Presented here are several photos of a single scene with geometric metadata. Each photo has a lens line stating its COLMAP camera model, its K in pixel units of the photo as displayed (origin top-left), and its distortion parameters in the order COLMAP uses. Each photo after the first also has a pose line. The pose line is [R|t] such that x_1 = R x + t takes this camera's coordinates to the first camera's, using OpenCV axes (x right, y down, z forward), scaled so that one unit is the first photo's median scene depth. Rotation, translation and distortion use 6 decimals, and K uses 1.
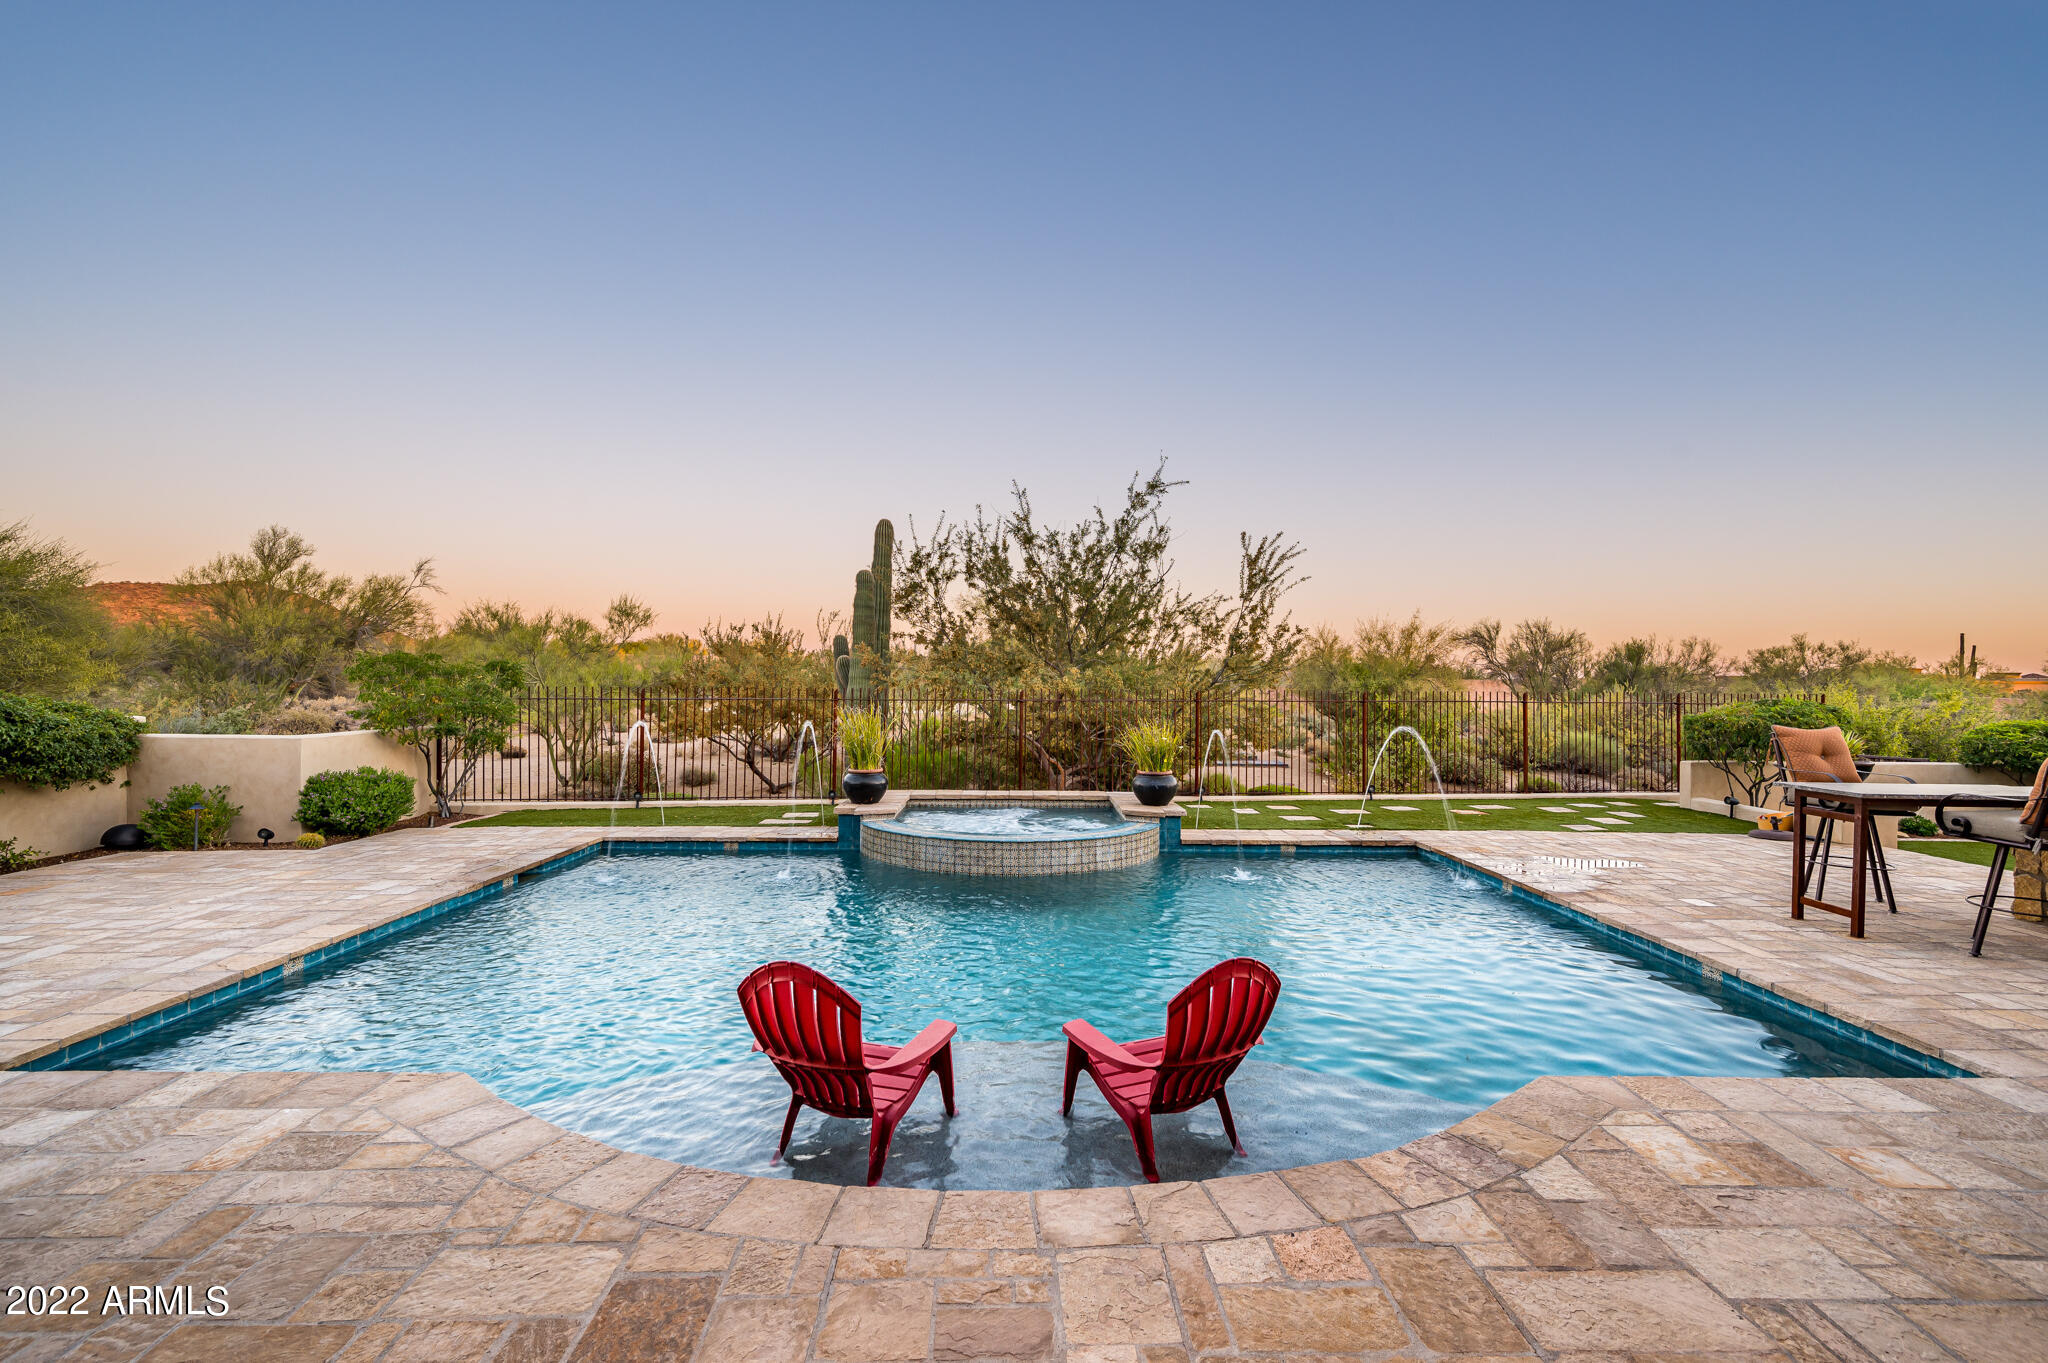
lens RADIAL K [[880.3, 0, 1005.7], [0, 880.3, 681.8], [0, 0, 1]] dist [-0.000321, -0.000158]
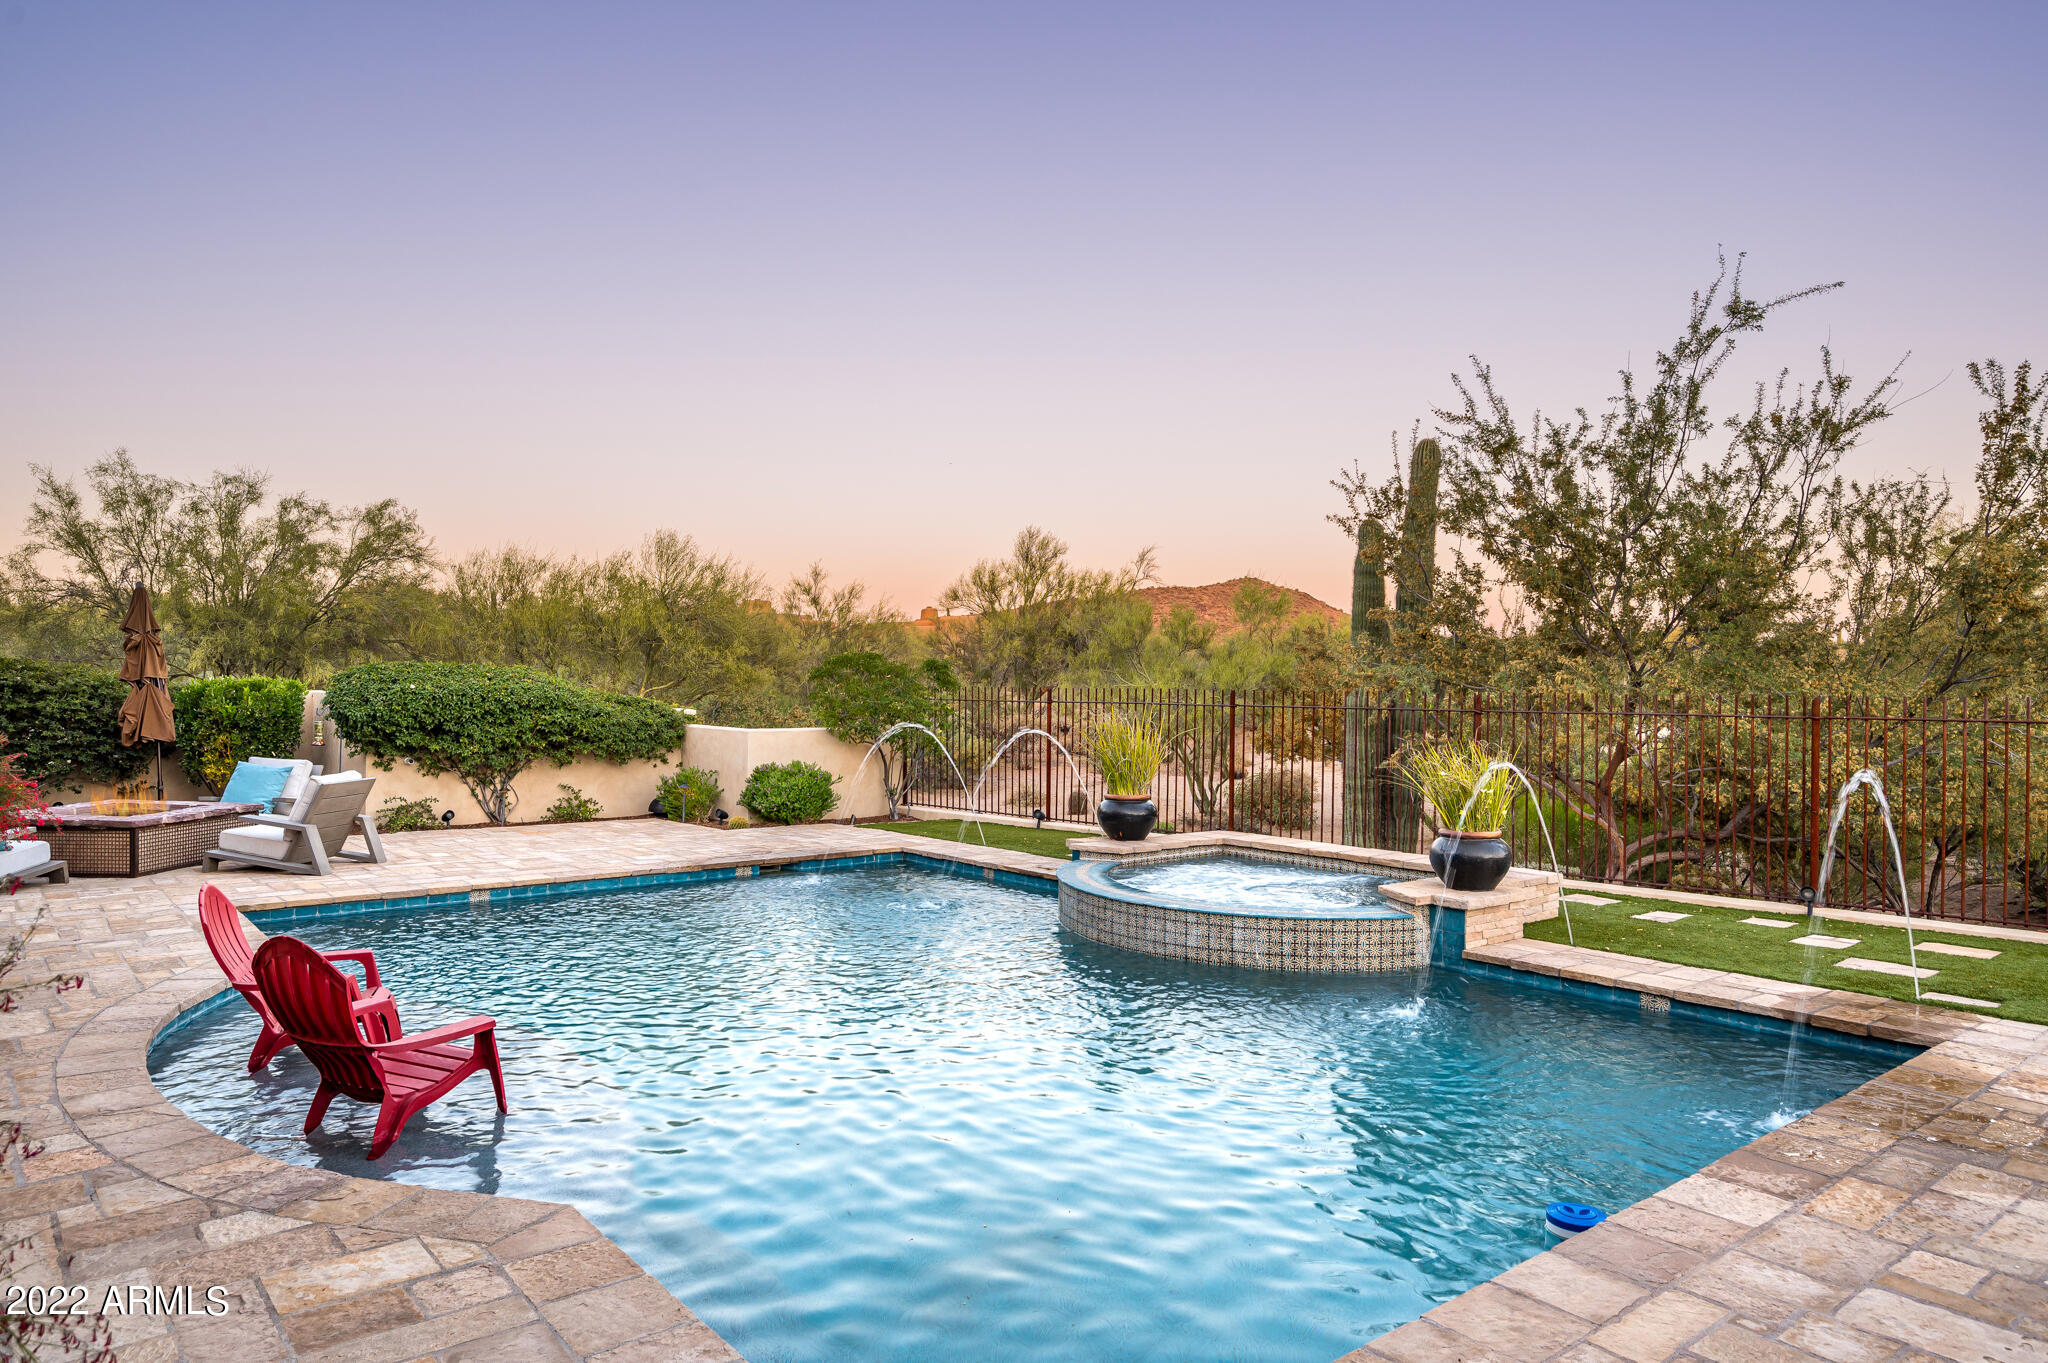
lens RADIAL K [[1271.4, 0, 1020.2], [0, 1271.4, 676.3], [0, 0, 1]] dist [-0.000038, -0.000592]
pose [[0.633875, -0.005167, -0.773418, 0.658658], [-0.004758, 0.999933, -0.010579, 0.010370], [0.773421, 0.010386, 0.633808, 0.248602]]
